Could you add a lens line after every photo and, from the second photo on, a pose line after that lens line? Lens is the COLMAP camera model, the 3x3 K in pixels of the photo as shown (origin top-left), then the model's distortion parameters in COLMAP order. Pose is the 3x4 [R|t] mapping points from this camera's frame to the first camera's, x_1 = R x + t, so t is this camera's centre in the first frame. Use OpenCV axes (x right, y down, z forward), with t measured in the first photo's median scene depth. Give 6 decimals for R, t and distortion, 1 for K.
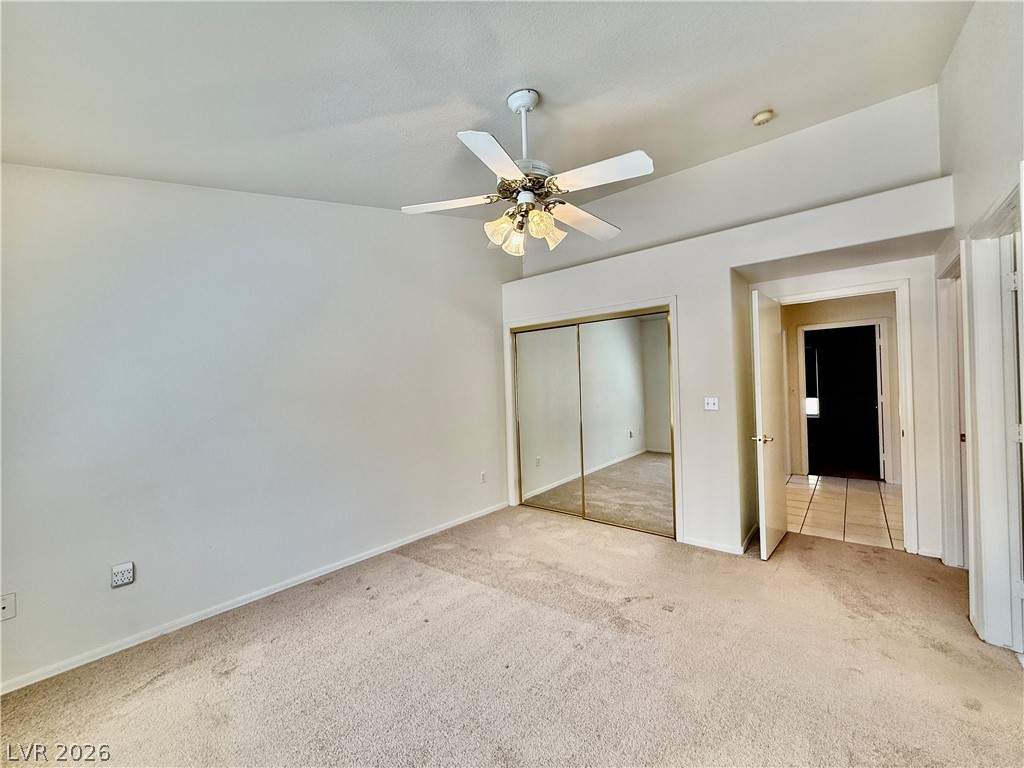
lens RADIAL K [[407.8, 0, 509.0], [0, 407.8, 385.6], [0, 0, 1]] dist [-0.000671, -0.000188]
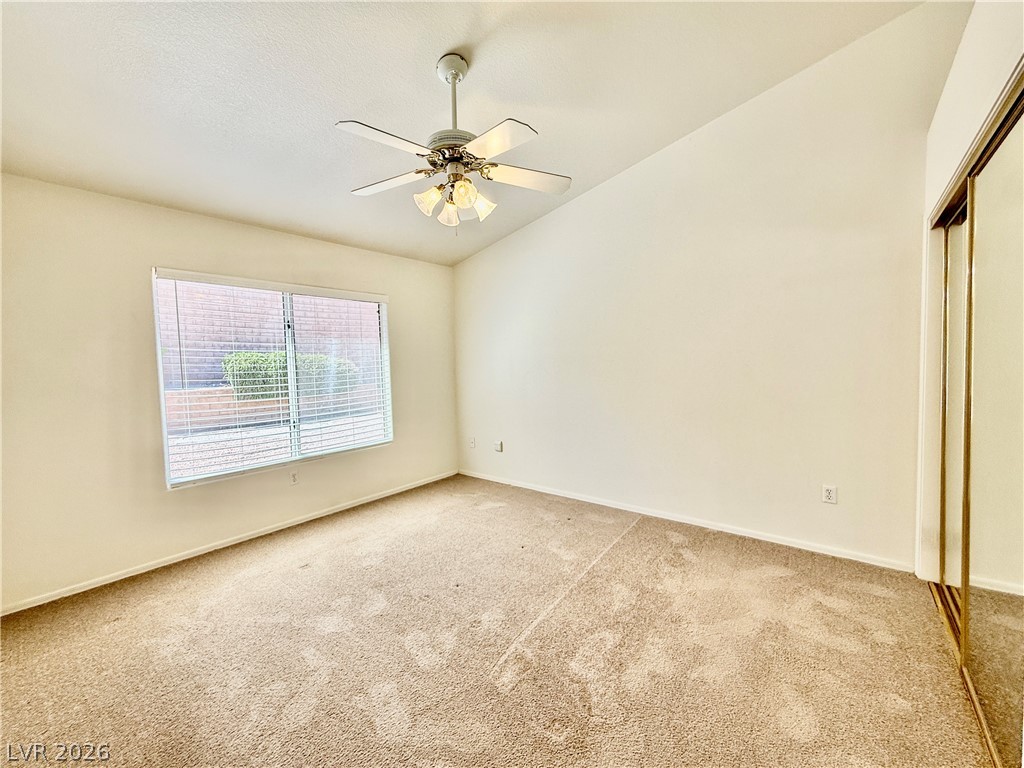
lens RADIAL K [[407.8, 0, 509.0], [0, 407.8, 385.6], [0, 0, 1]] dist [-0.000671, -0.000188]
pose [[0.022147, 0.079928, -0.996555, 0.592698], [0.018153, 0.996603, 0.080336, 0.008562], [0.999590, -0.019870, 0.020621, 0.594026]]
